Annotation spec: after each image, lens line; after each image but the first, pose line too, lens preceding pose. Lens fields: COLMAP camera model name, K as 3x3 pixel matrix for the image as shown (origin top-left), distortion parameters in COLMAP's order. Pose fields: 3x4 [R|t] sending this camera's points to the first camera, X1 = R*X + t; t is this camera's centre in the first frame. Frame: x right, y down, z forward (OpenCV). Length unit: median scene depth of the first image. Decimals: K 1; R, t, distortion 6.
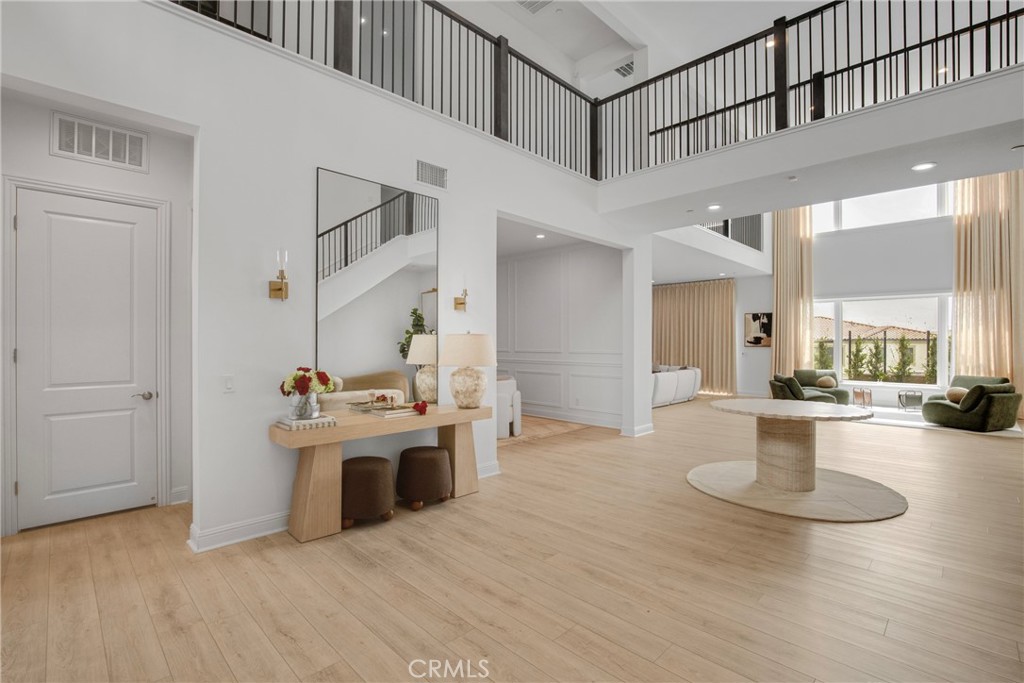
lens RADIAL K [[468.5, 0, 518.1], [0, 468.5, 339.7], [0, 0, 1]] dist [-0.012285, 0.001828]
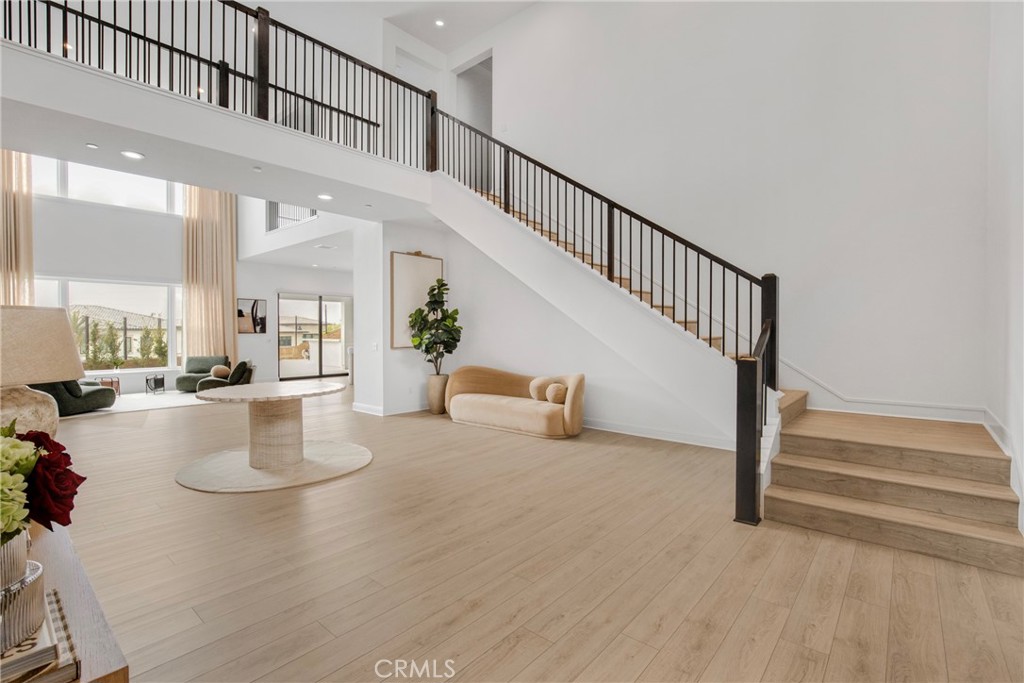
lens RADIAL K [[468.5, 0, 512.2], [0, 468.5, 341.9], [0, 0, 1]] dist [-0.012285, 0.001828]
pose [[-0.072566, -0.024560, 0.997061, -0.485422], [-0.011790, 0.999648, 0.023766, 0.004627], [-0.997294, -0.010031, -0.072830, 0.513299]]
